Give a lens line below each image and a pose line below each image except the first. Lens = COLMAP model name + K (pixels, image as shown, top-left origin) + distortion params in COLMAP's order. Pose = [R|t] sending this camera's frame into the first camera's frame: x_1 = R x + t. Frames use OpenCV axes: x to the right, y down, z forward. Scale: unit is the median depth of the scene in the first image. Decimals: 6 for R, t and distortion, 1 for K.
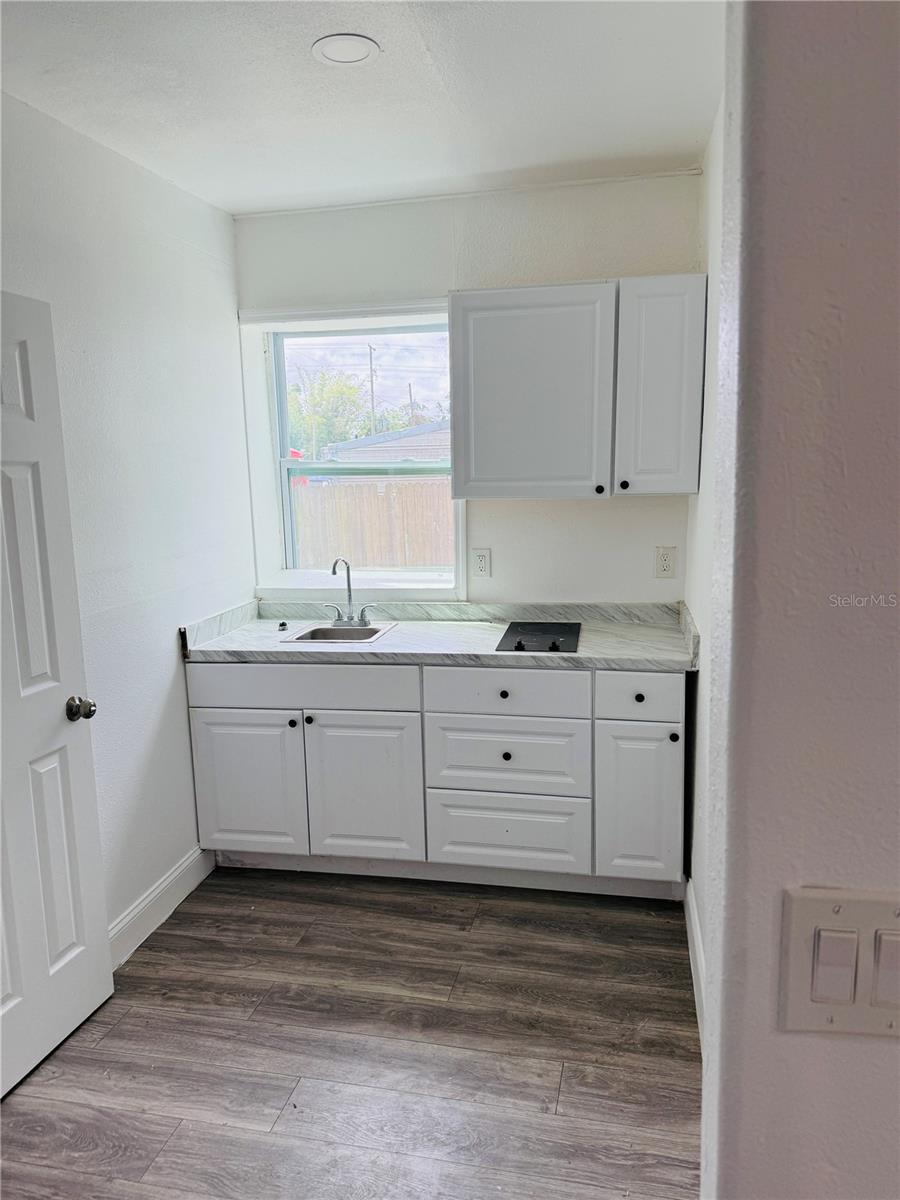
lens RADIAL K [[840.6, 0, 452.4], [0, 840.6, 600.6], [0, 0, 1]] dist [0.022638, -0.025370]
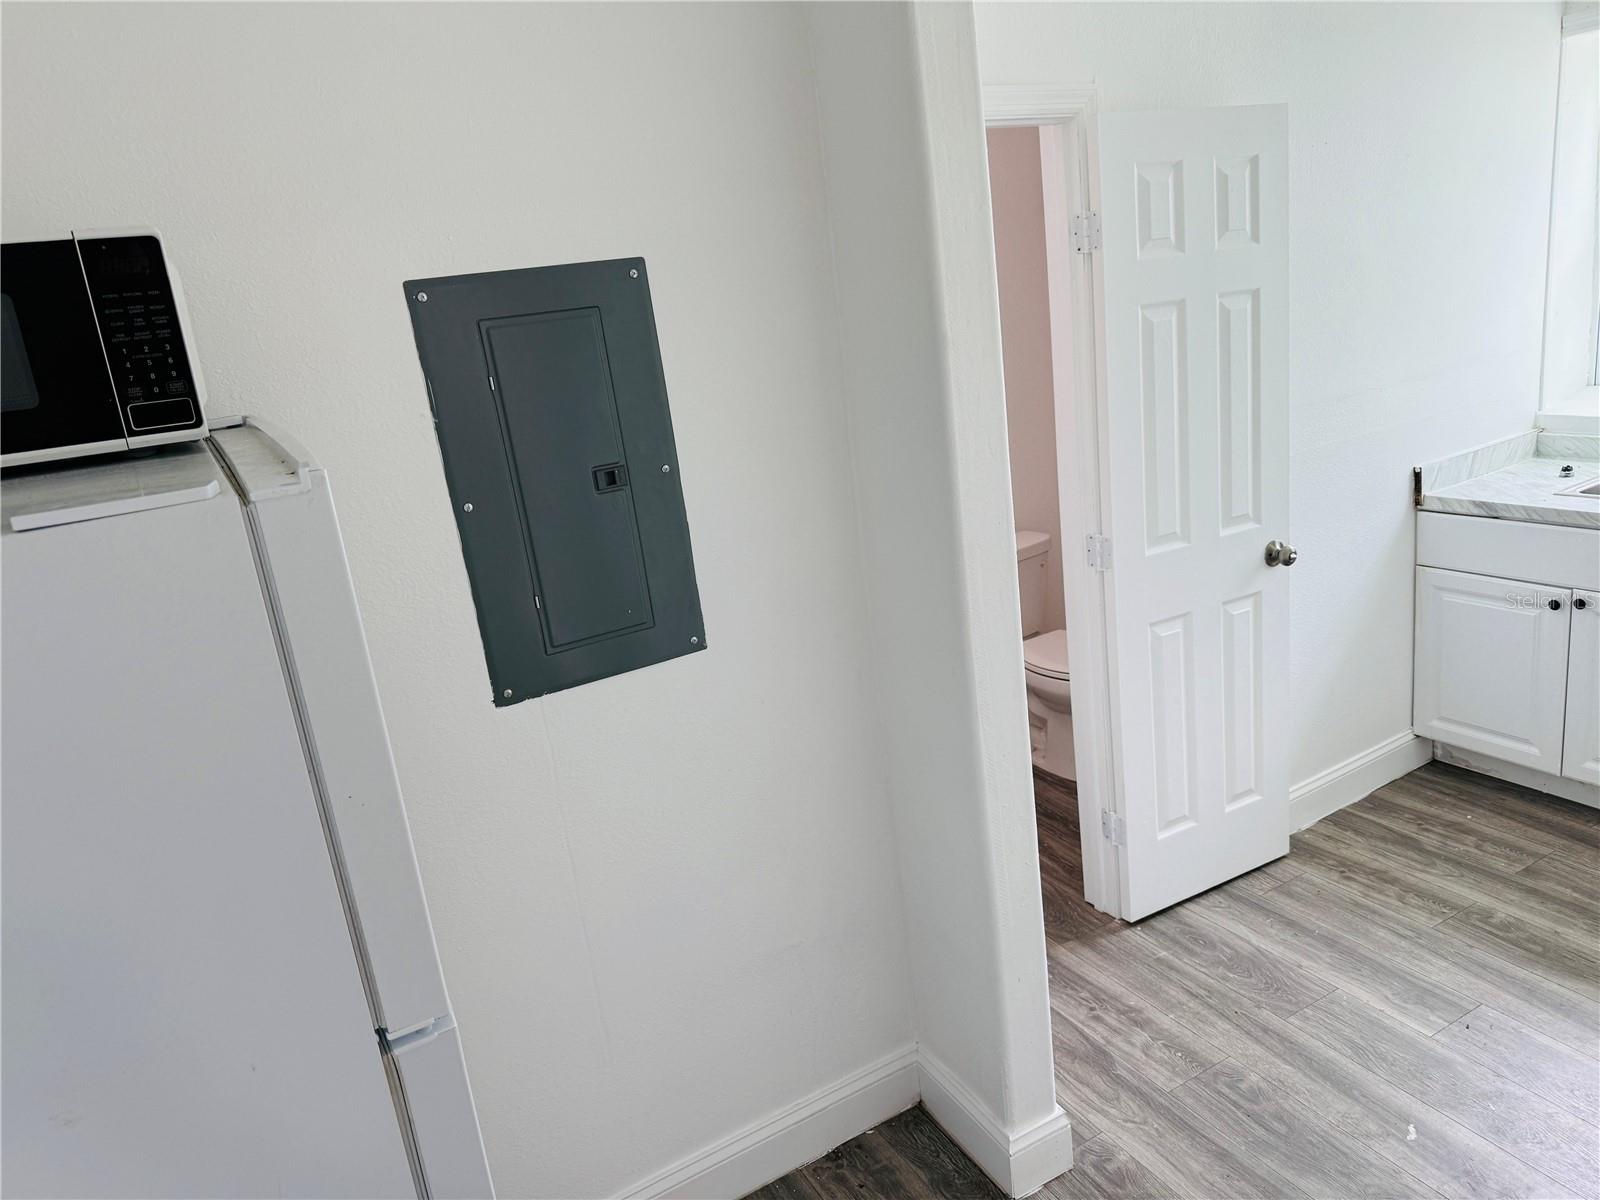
lens RADIAL K [[1120.8, 0, 809.3], [0, 1120.8, 594.9], [0, 0, 1]] dist [0.022638, -0.025370]
pose [[0.664970, 0.150431, -0.731564, 0.128472], [-0.013668, 0.981793, 0.189462, -0.056063], [0.746745, -0.115987, 0.654919, -0.207393]]
